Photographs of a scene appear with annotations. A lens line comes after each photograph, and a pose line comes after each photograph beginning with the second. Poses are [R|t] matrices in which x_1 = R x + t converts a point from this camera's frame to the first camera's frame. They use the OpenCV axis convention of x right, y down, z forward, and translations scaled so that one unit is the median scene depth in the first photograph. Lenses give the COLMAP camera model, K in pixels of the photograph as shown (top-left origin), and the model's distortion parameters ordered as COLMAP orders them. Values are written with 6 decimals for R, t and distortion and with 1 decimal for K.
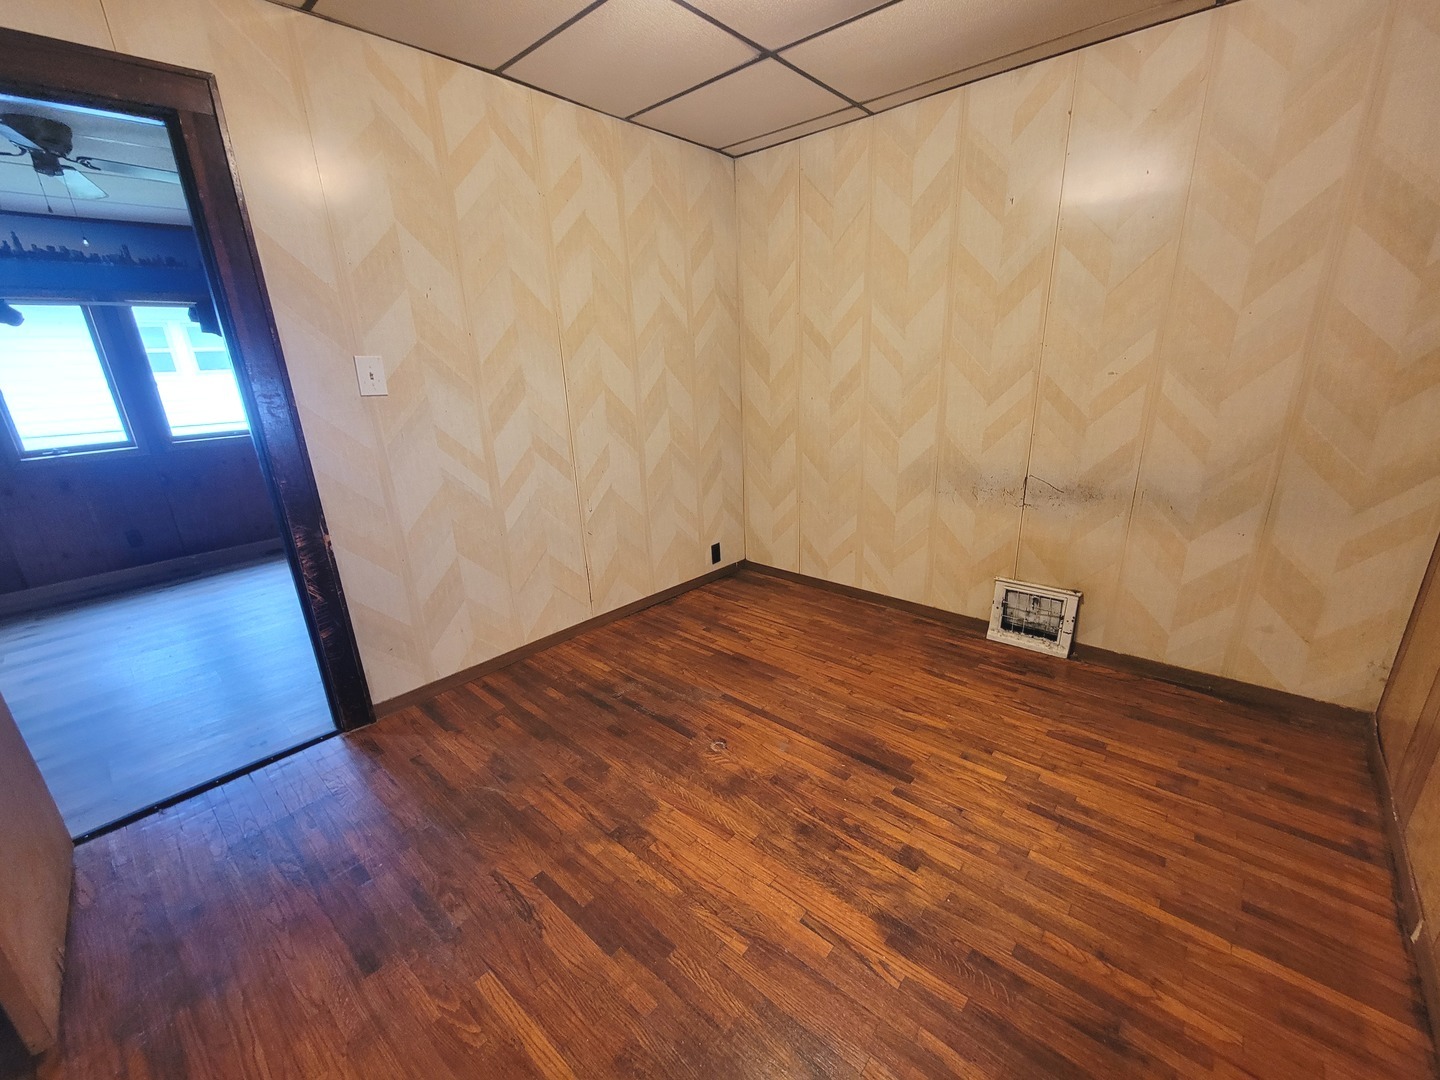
lens RADIAL K [[594.7, 0, 732.4], [0, 594.7, 555.4], [0, 0, 1]] dist [-0.000537, -0.001006]
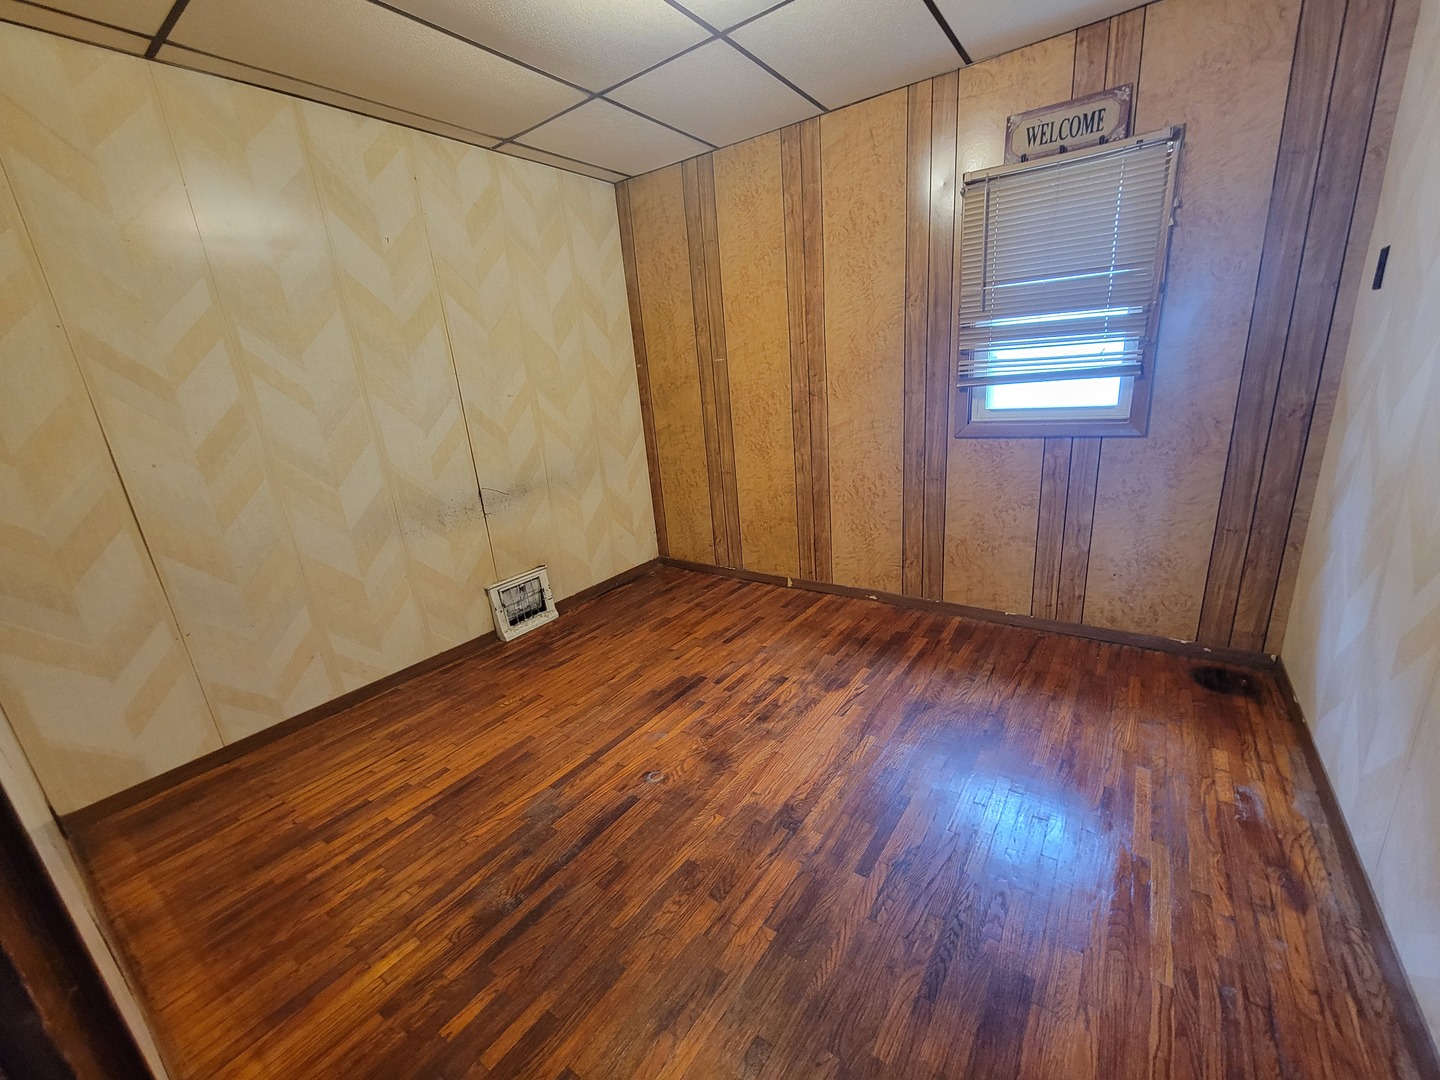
lens RADIAL K [[594.7, 0, 732.4], [0, 594.7, 555.4], [0, 0, 1]] dist [-0.000537, -0.001006]
pose [[-0.109935, -0.252177, 0.961416, -0.761321], [0.391347, 0.878165, 0.275089, -0.166417], [-0.913653, 0.406489, 0.002148, 0.692509]]
